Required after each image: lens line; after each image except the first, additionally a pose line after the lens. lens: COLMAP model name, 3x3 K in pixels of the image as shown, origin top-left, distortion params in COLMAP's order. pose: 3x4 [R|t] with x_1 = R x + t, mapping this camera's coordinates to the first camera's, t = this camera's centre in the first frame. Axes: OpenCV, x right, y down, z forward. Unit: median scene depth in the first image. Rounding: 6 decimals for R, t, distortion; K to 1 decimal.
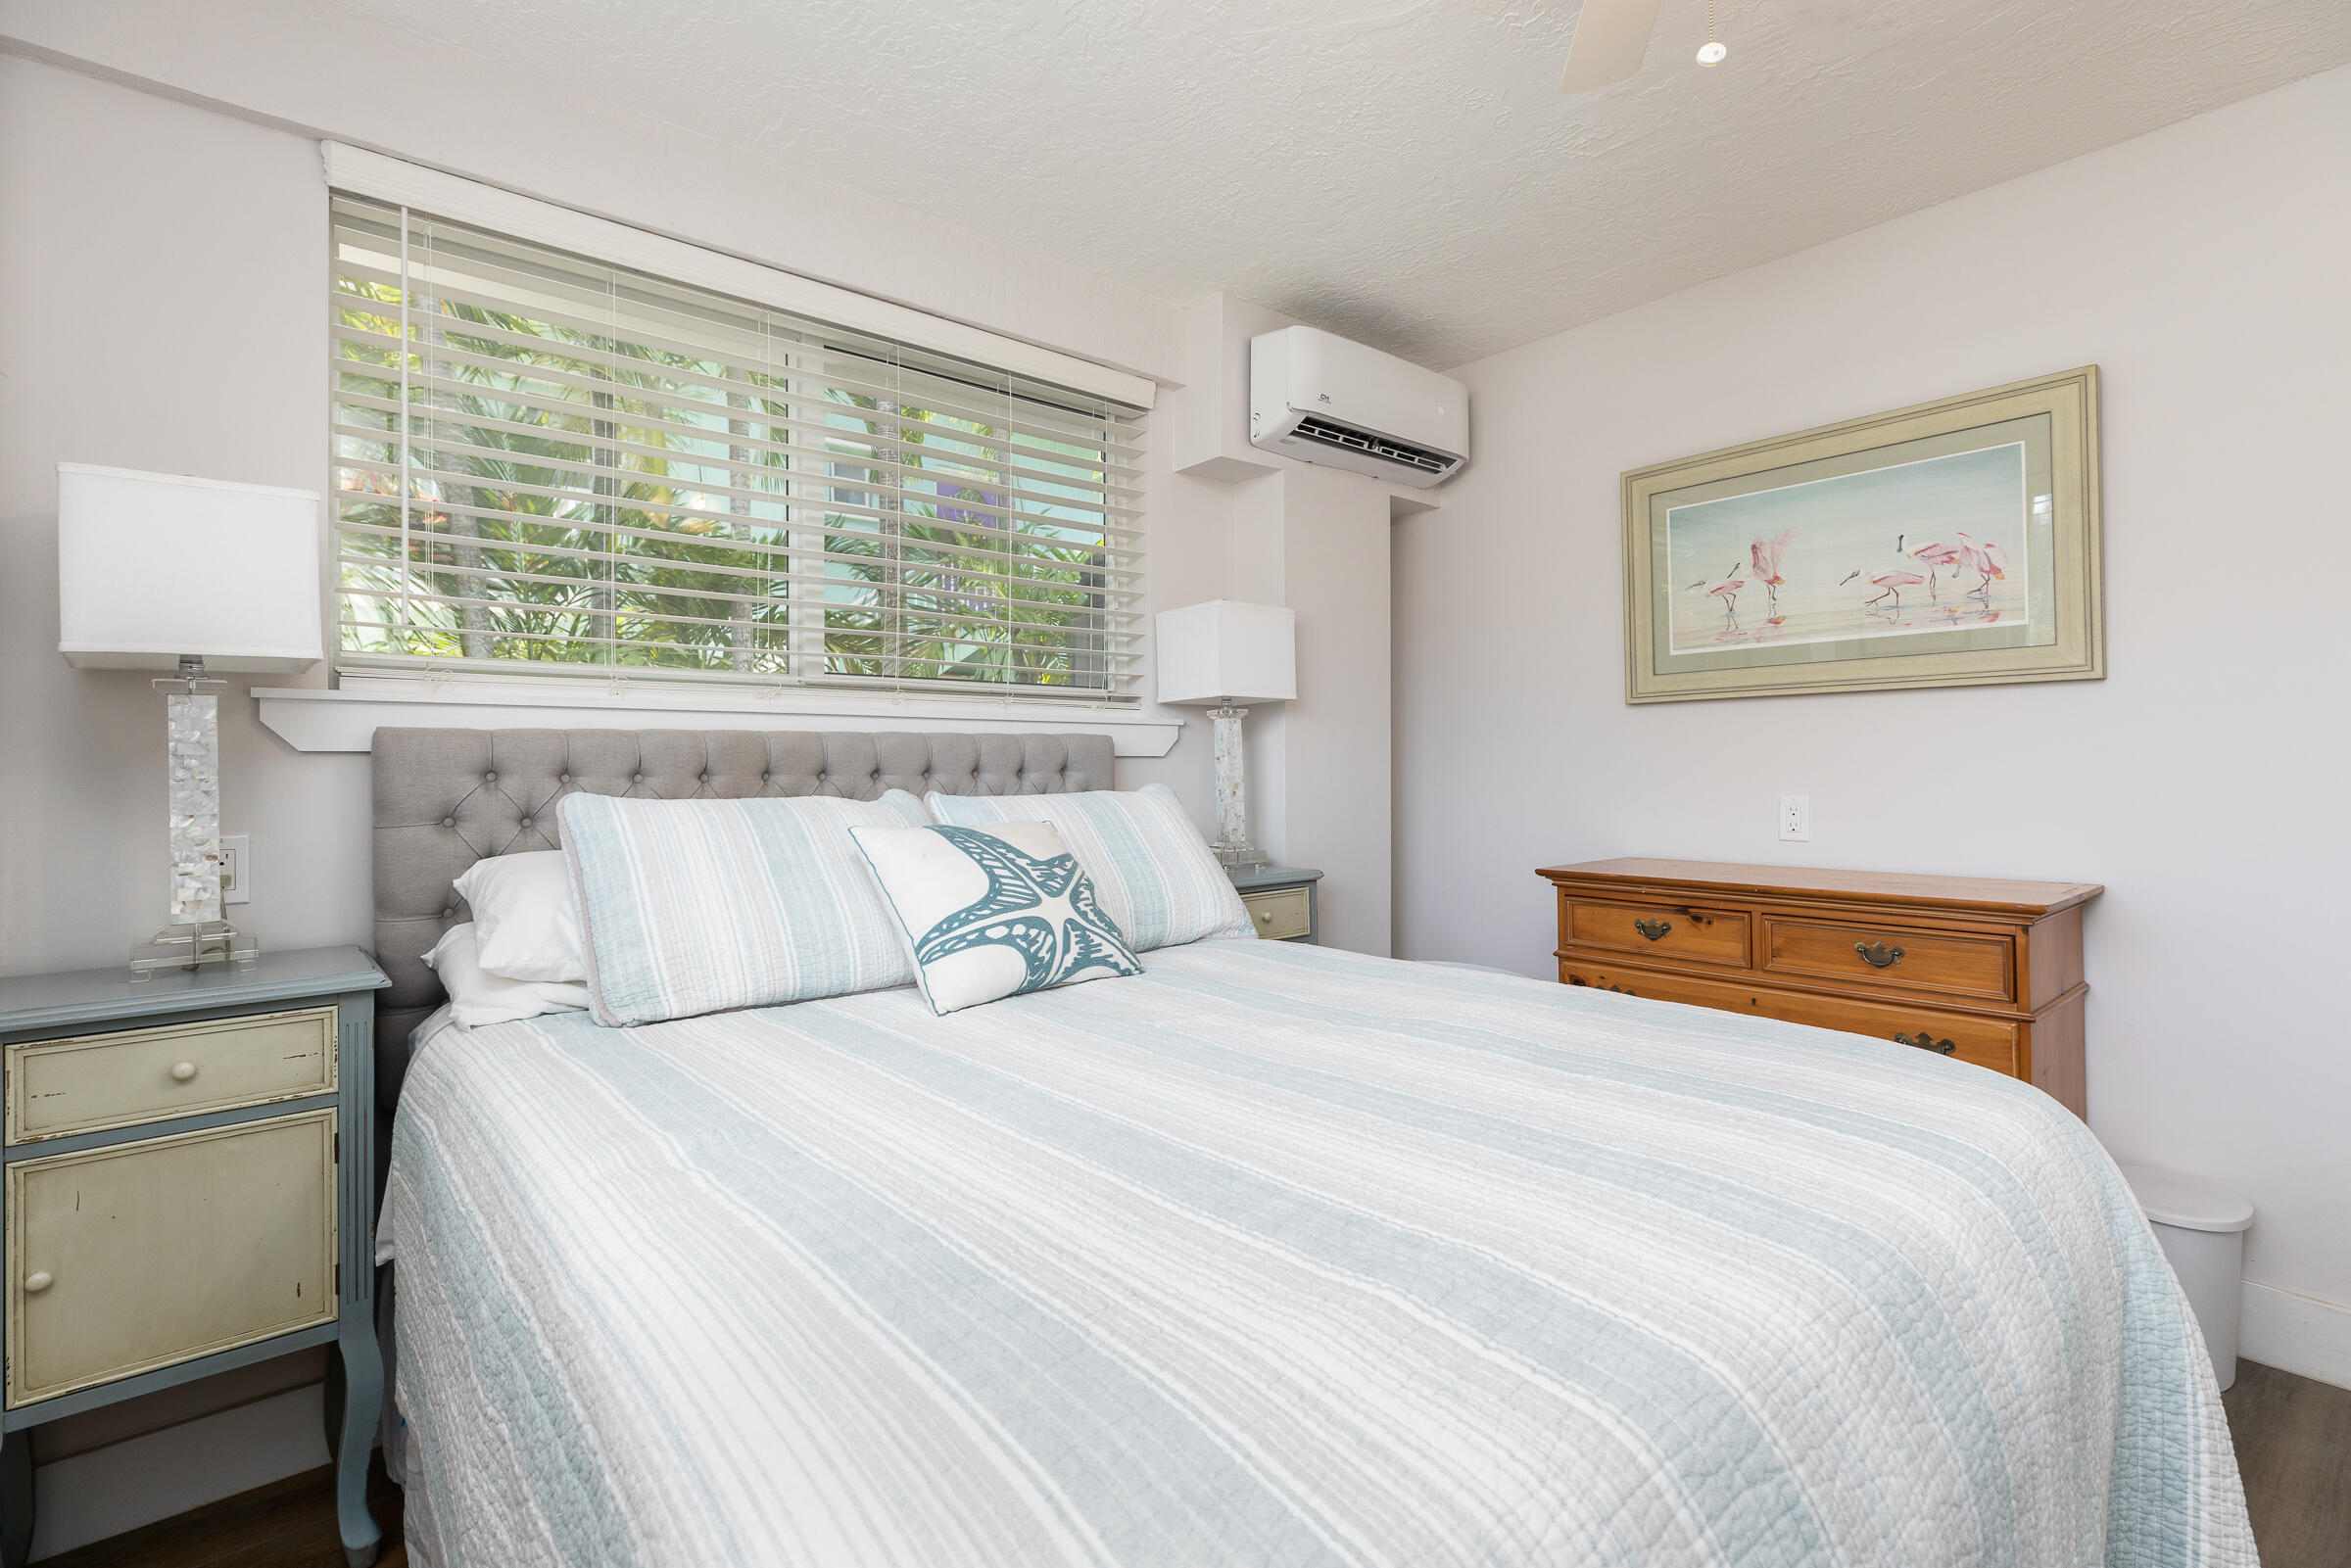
lens RADIAL K [[1098.3, 0, 1171.0], [0, 1098.3, 711.4], [0, 0, 1]] dist [0.003230, -0.000221]
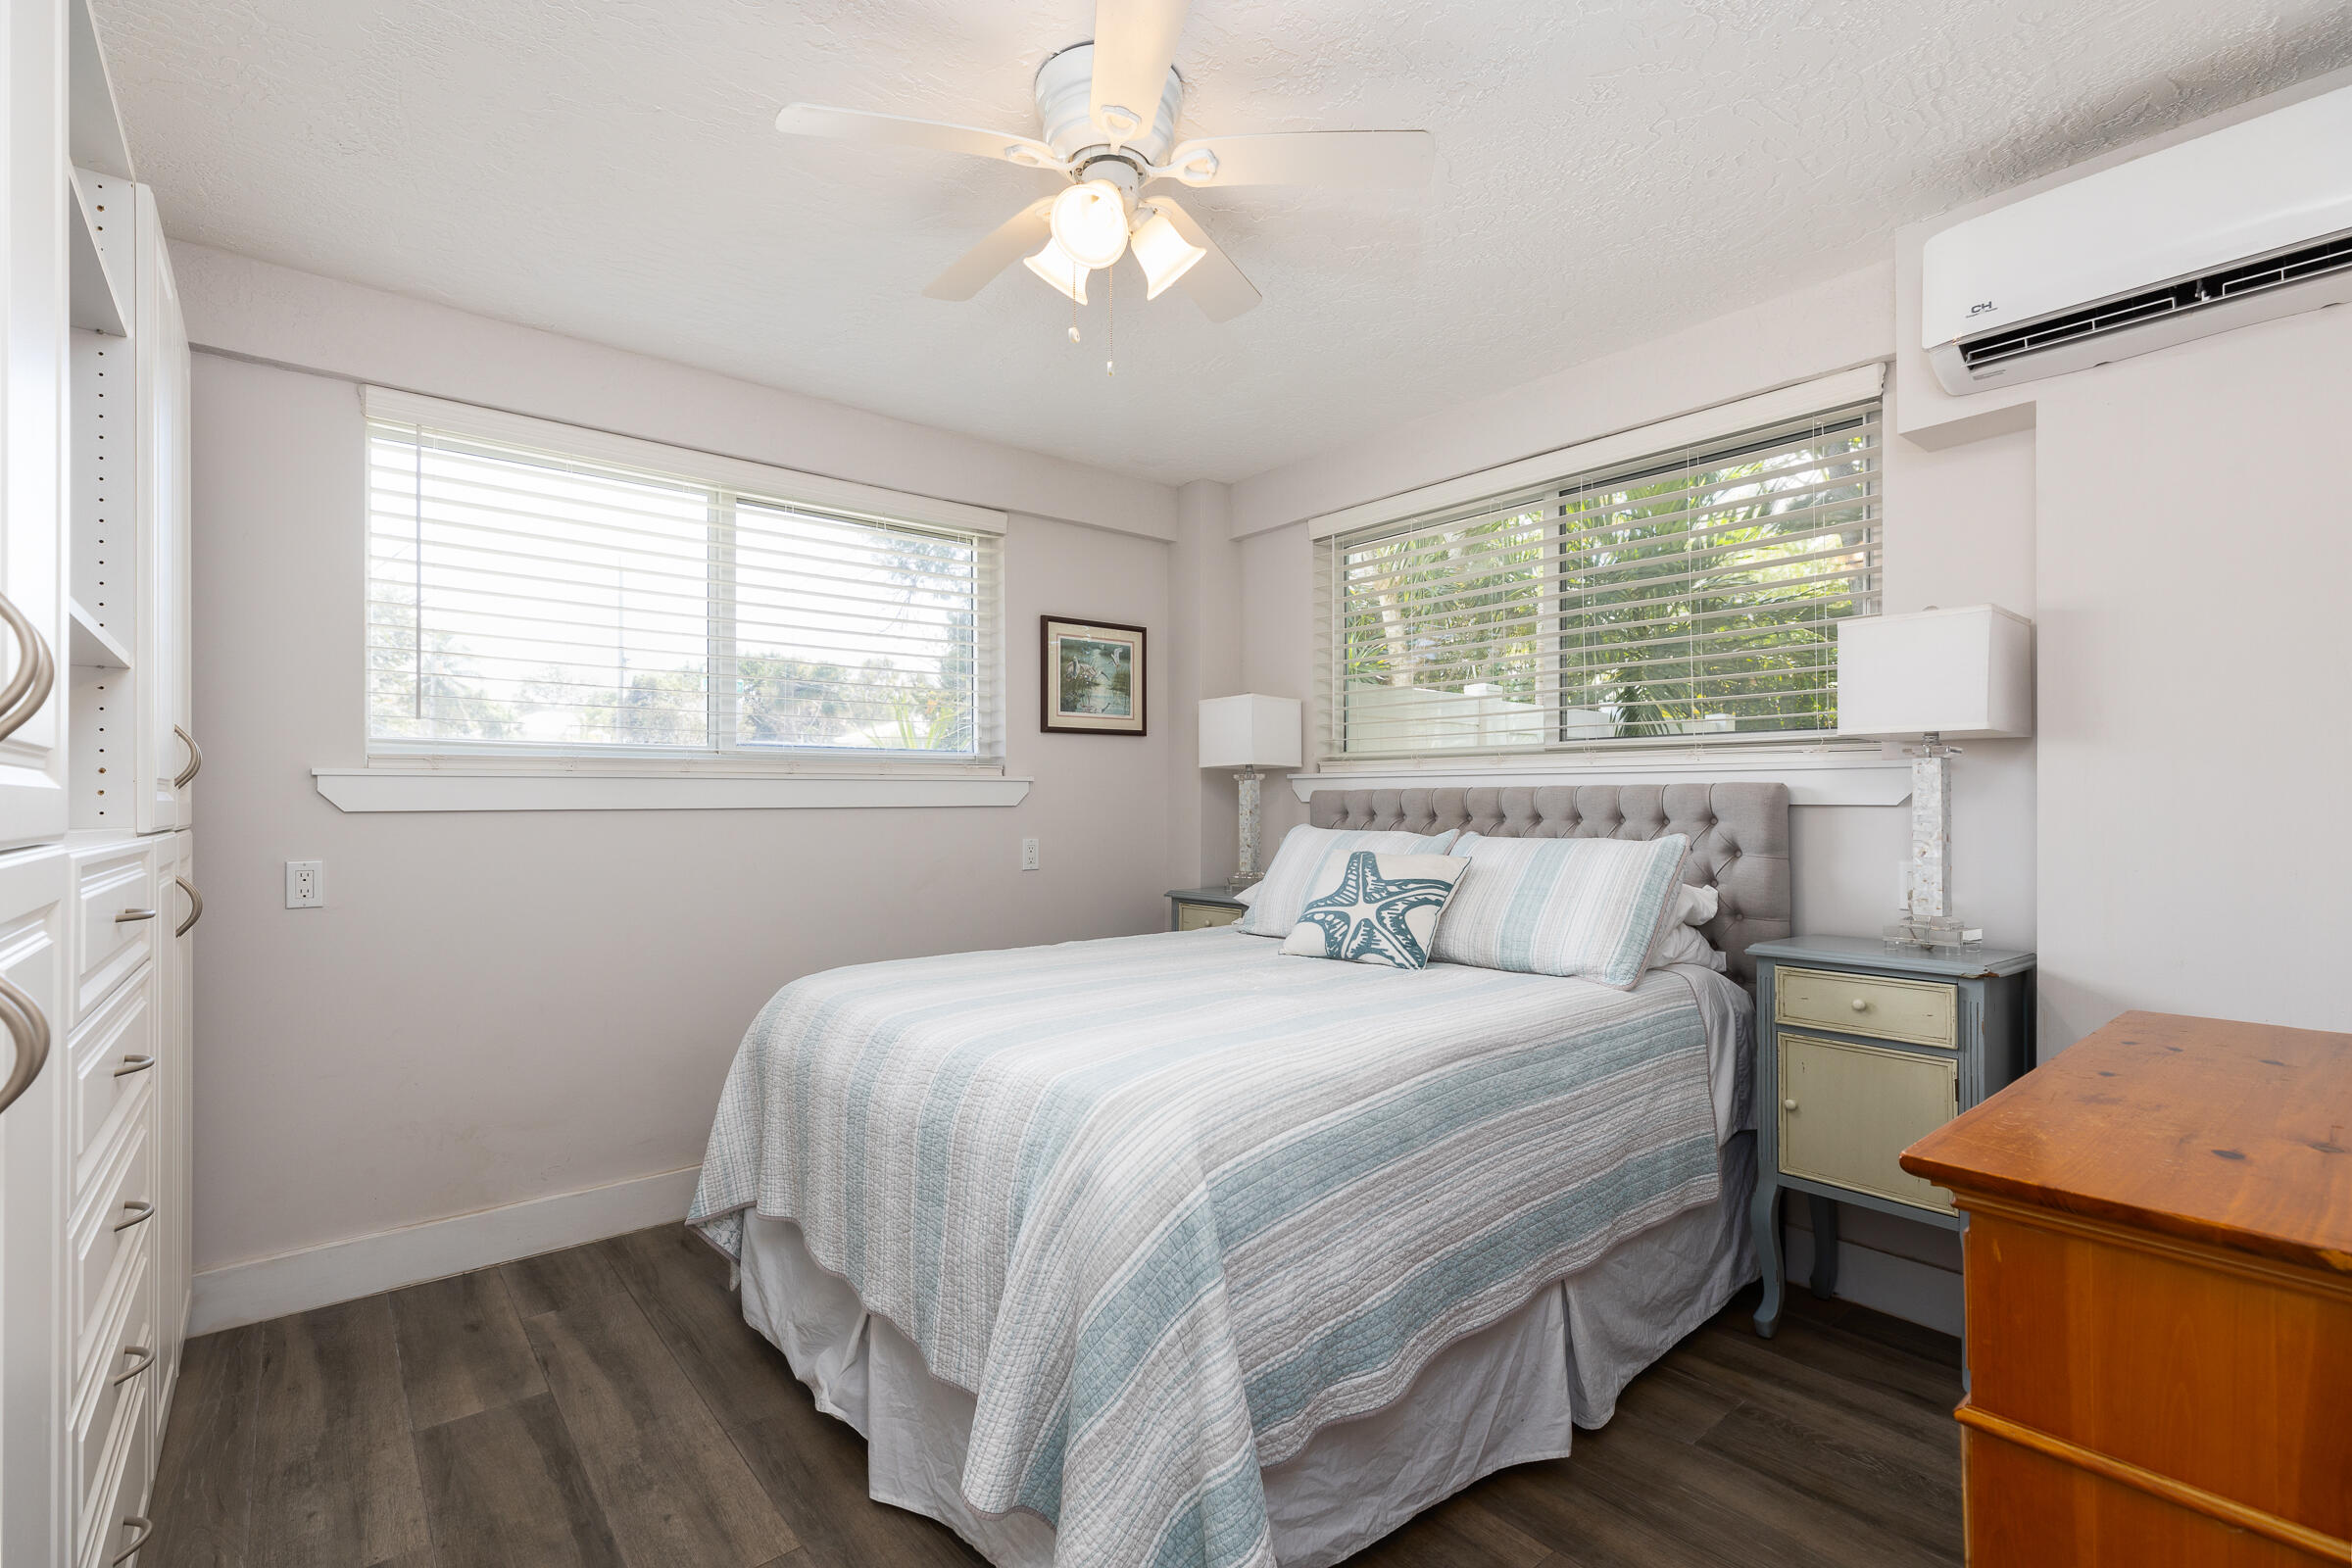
lens RADIAL K [[1052.5, 0, 1169.0], [0, 1052.5, 778.4], [0, 0, 1]] dist [0.003141, 0.000152]
pose [[-0.020693, -0.026046, -0.999447, 1.301959], [0.045354, 0.998607, -0.026963, 0.027227], [0.998757, -0.045887, -0.019483, 0.759099]]
